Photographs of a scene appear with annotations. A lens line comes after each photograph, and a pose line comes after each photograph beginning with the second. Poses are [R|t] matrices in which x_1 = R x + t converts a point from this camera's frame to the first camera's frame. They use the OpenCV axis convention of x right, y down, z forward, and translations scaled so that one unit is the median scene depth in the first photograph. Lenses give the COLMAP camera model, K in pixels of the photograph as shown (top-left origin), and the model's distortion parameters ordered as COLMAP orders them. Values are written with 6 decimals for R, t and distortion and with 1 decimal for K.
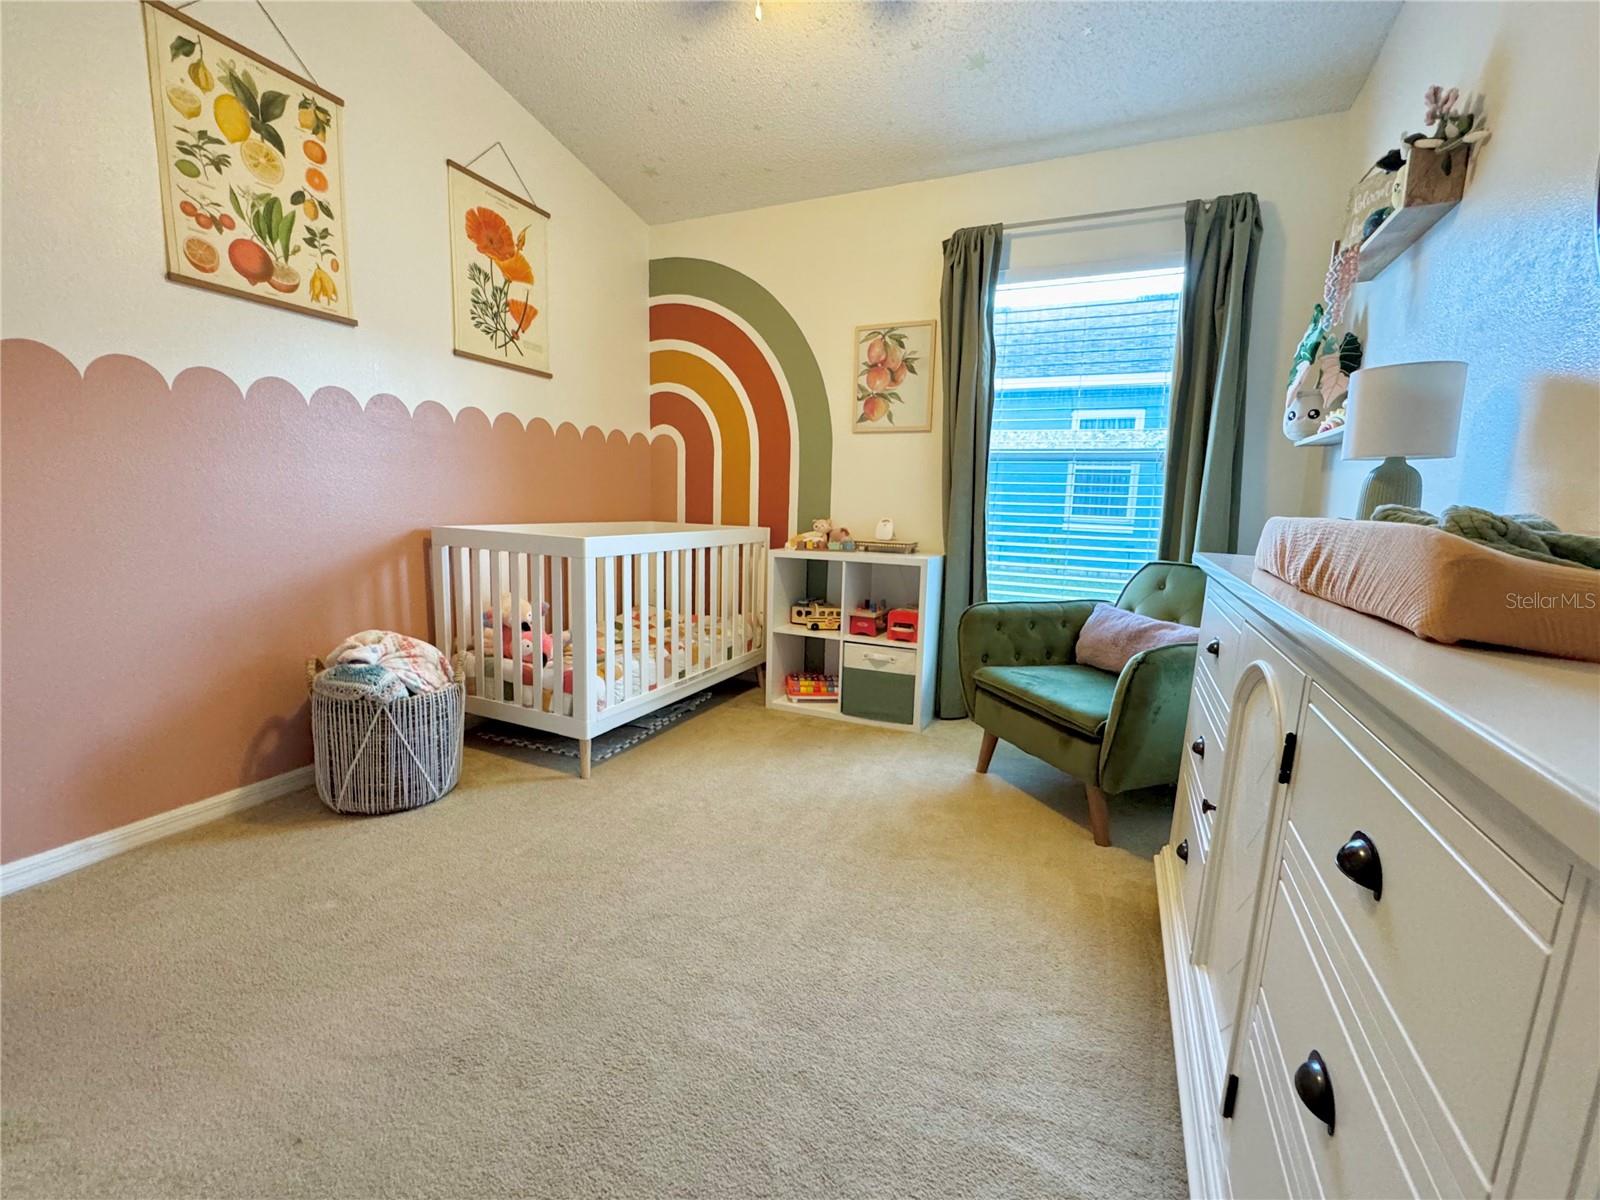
lens RADIAL K [[688.9, 0, 800.0], [0, 688.9, 600.0], [0, 0, 1]] dist [-0.000329, 0.000403]
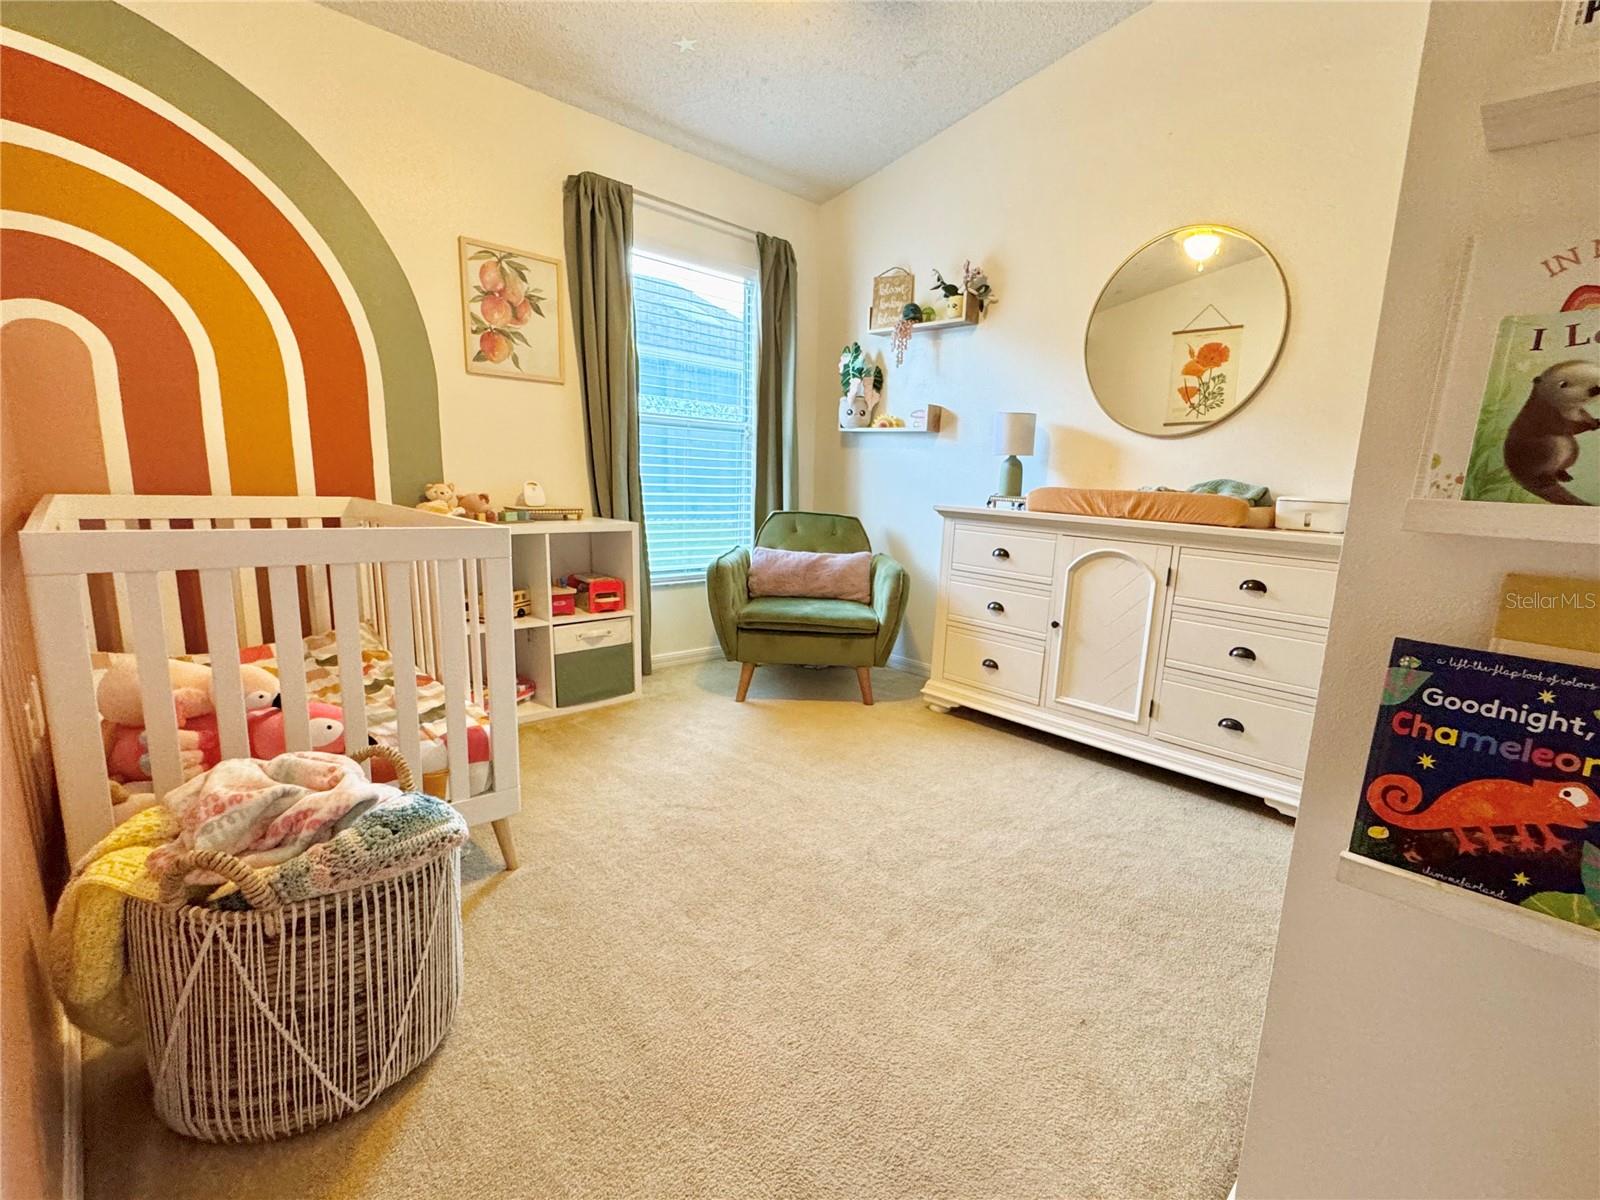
lens RADIAL K [[807.3, 0, 801.5], [0, 807.3, 643.4], [0, 0, 1]] dist [-0.023371, 0.000126]
pose [[0.310405, -0.210620, 0.926978, -0.813626], [0.101819, 0.976902, 0.187868, -0.080377], [-0.945136, 0.036069, 0.324681, 0.383374]]
